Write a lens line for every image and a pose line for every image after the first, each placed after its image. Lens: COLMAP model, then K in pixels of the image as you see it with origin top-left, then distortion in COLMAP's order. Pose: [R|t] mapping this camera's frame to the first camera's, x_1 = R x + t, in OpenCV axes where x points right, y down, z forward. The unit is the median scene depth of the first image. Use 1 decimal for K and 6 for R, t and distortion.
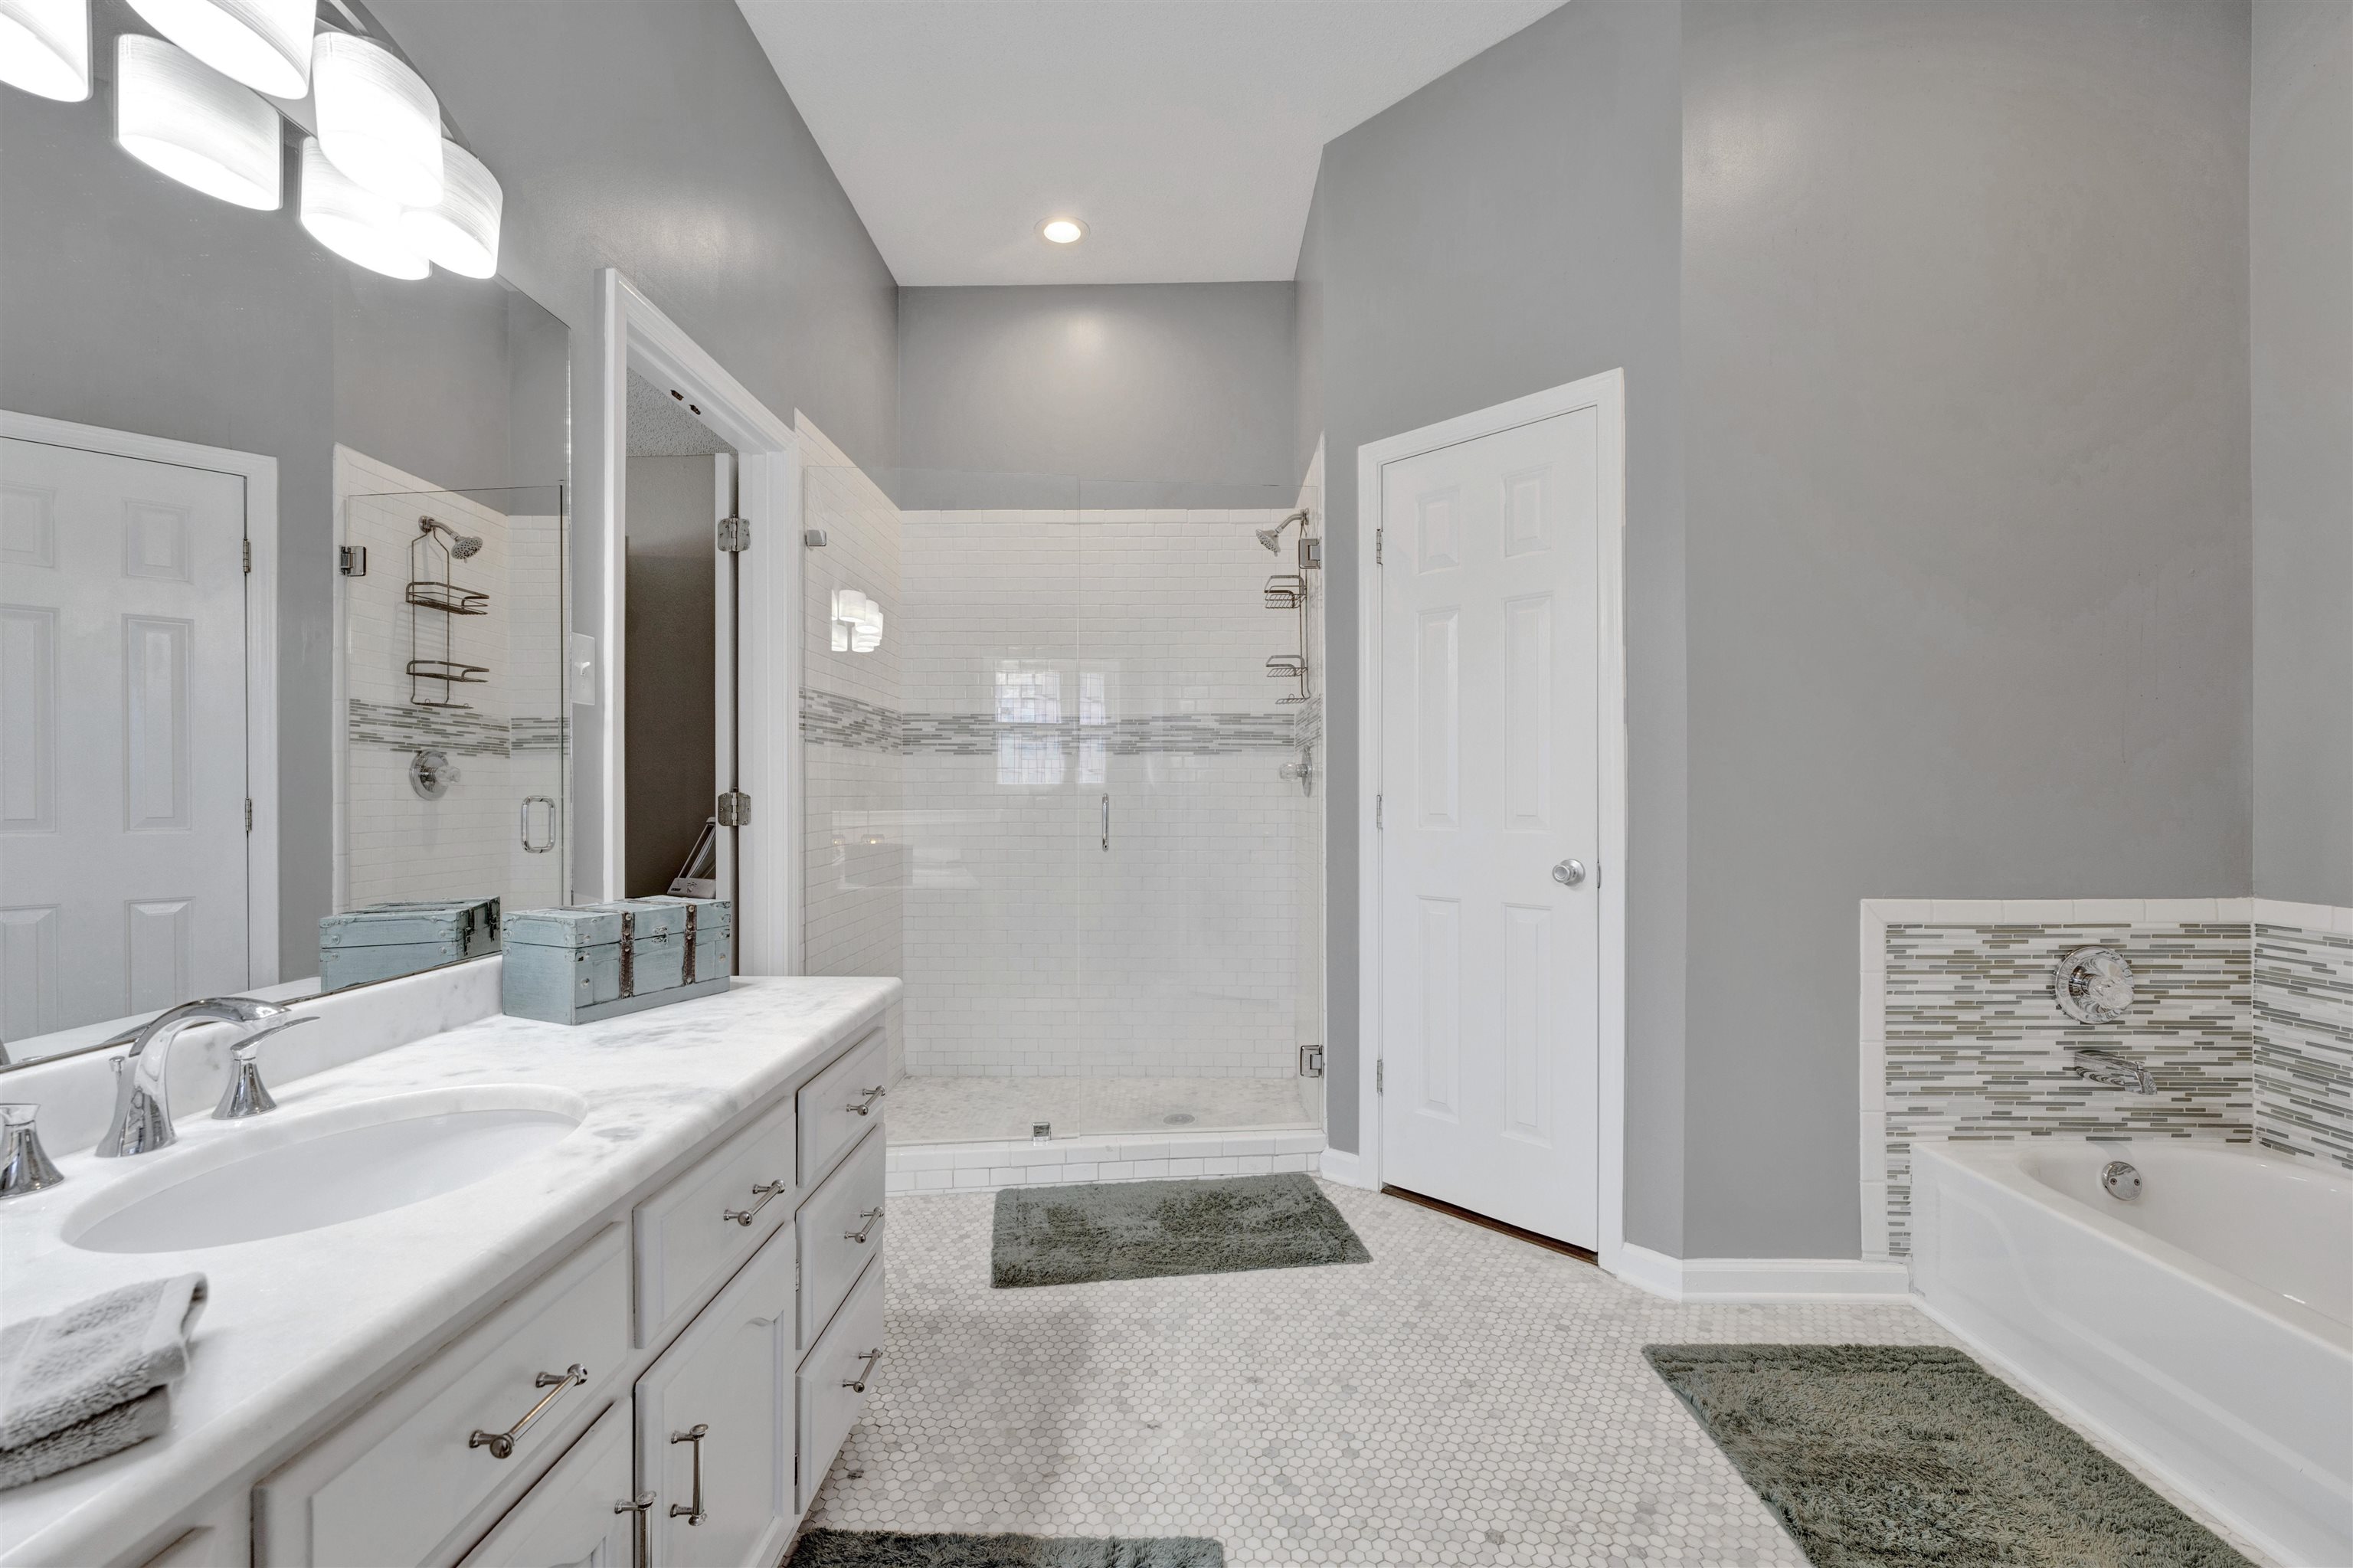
lens RADIAL K [[1006.7, 0, 1176.5], [0, 1006.7, 784.0], [0, 0, 1]] dist [0.001994, 0.000305]
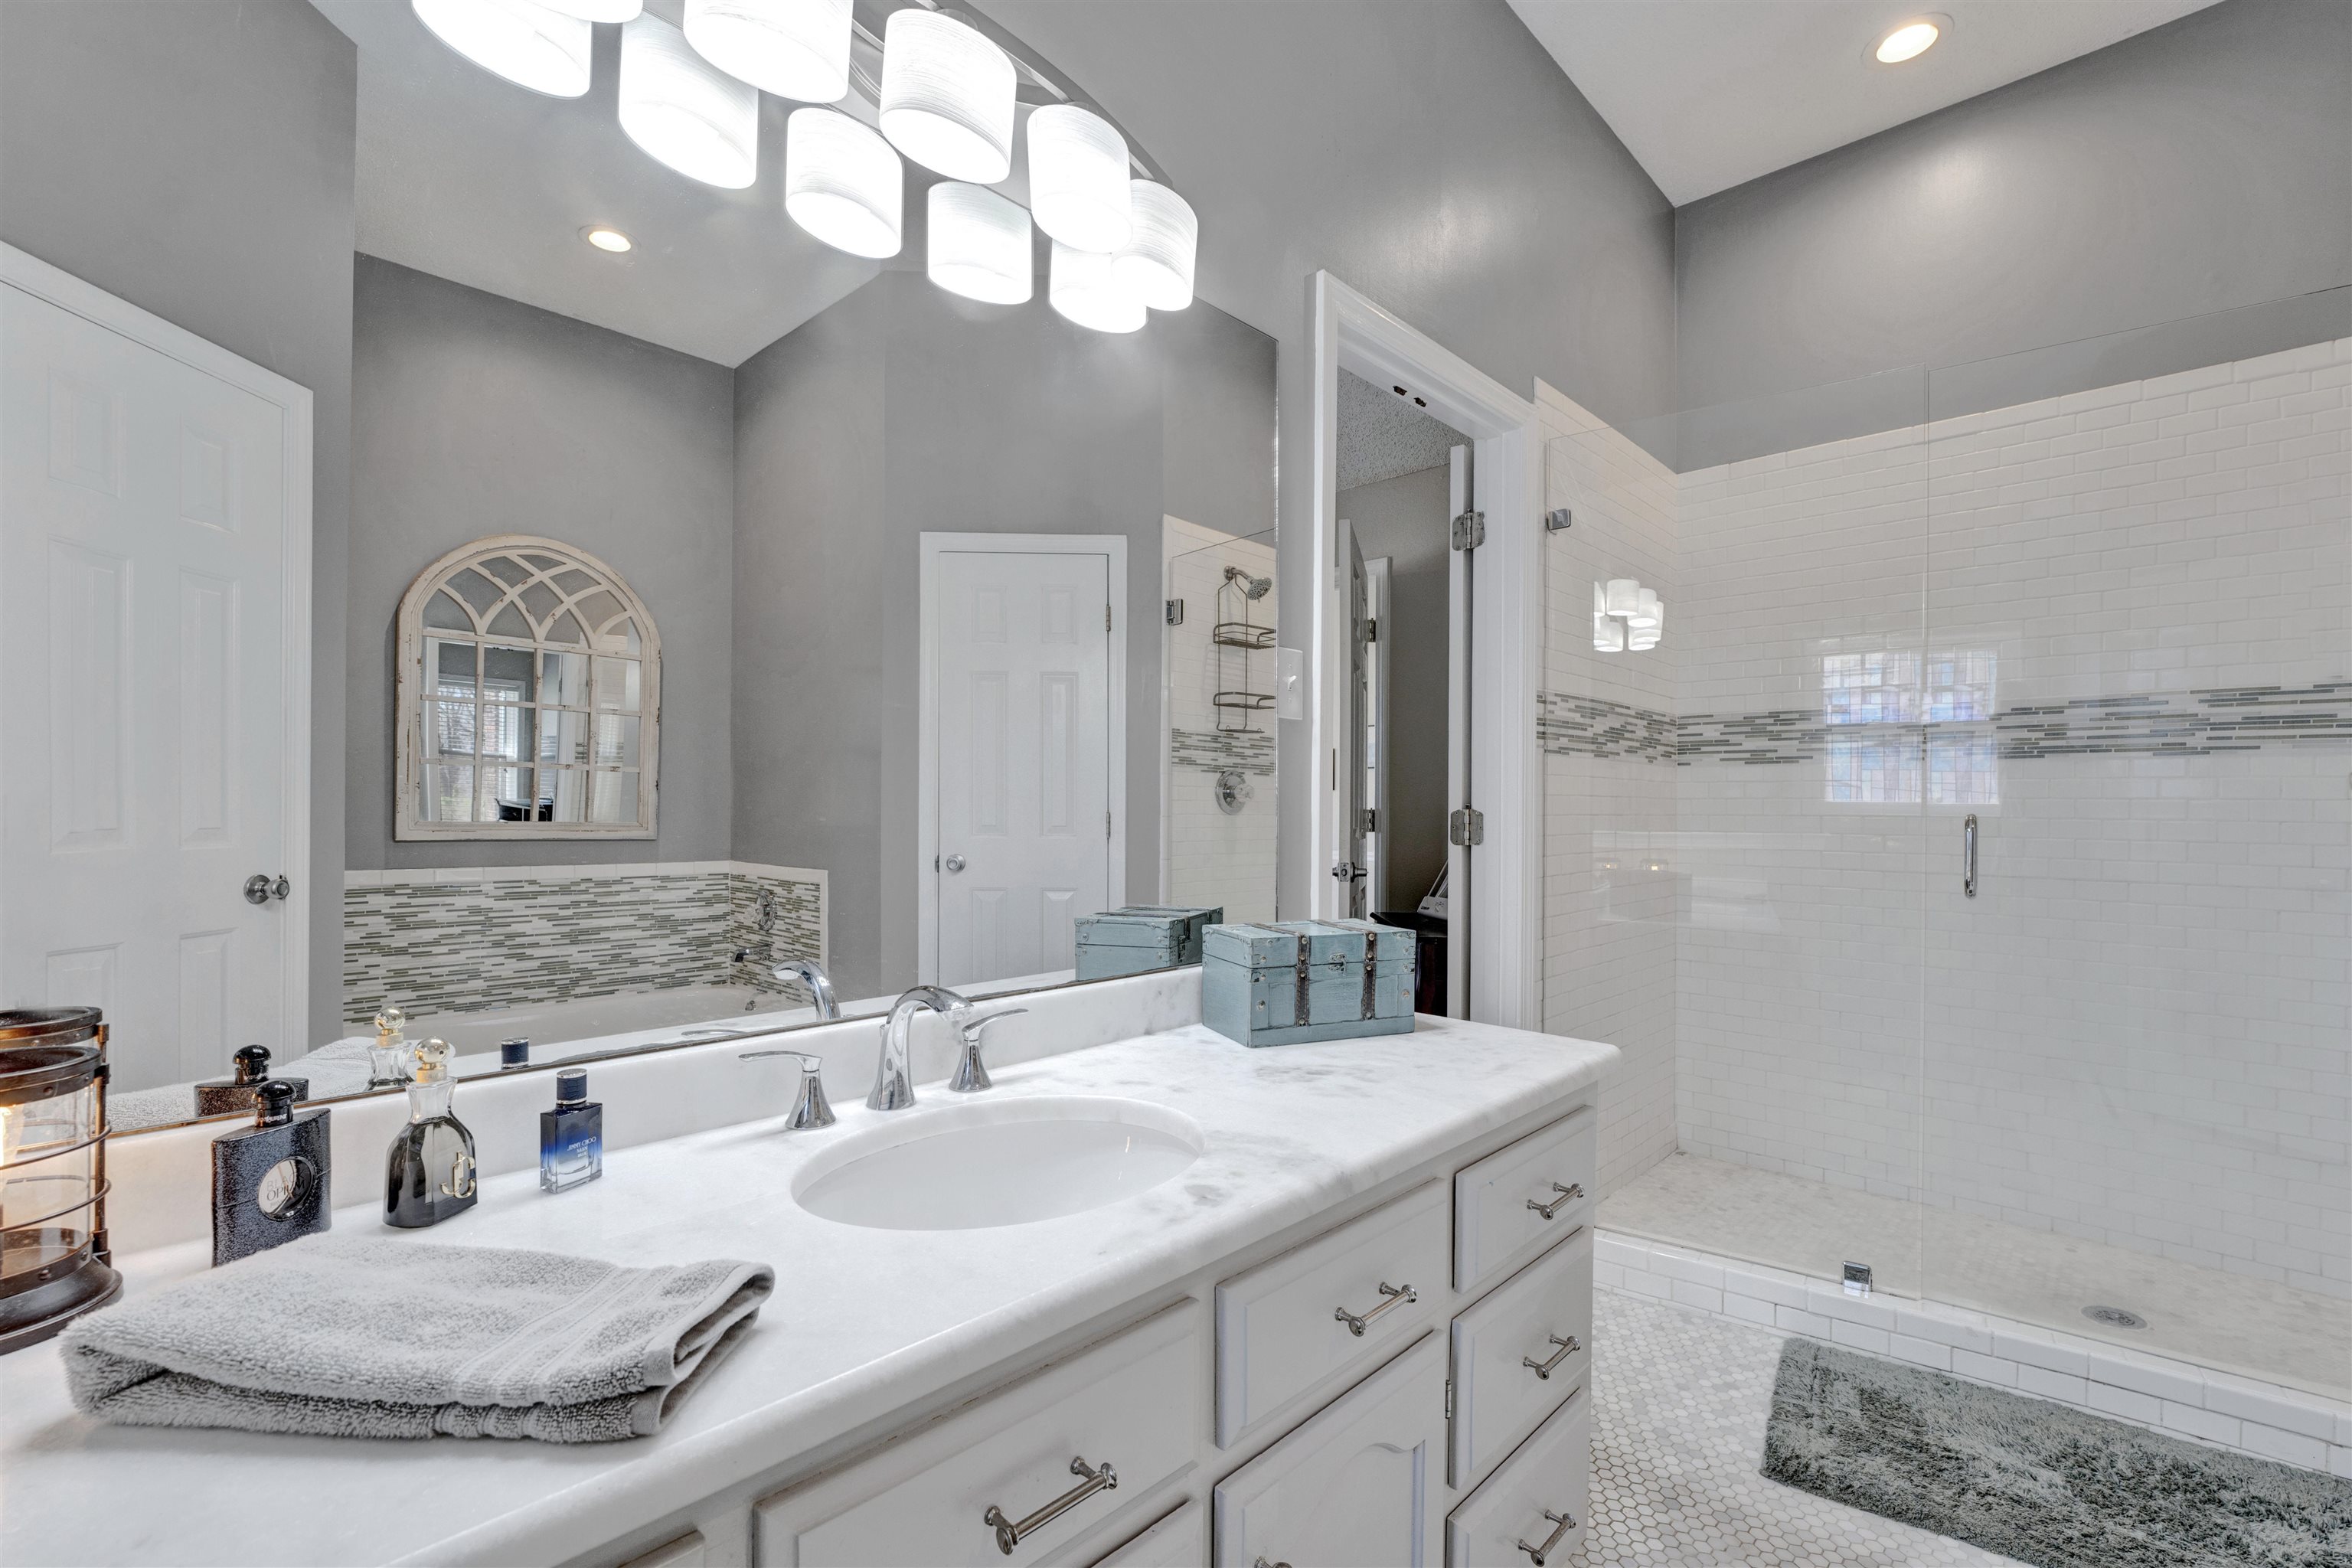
lens RADIAL K [[1038.2, 0, 1172.9], [0, 1038.2, 807.9], [0, 0, 1]] dist [-0.007096, 0.000665]
pose [[0.728898, 0.004831, -0.684605, 0.018003], [-0.000821, 0.999981, 0.006182, 0.001394], [0.684621, -0.003944, 0.728888, 0.129125]]
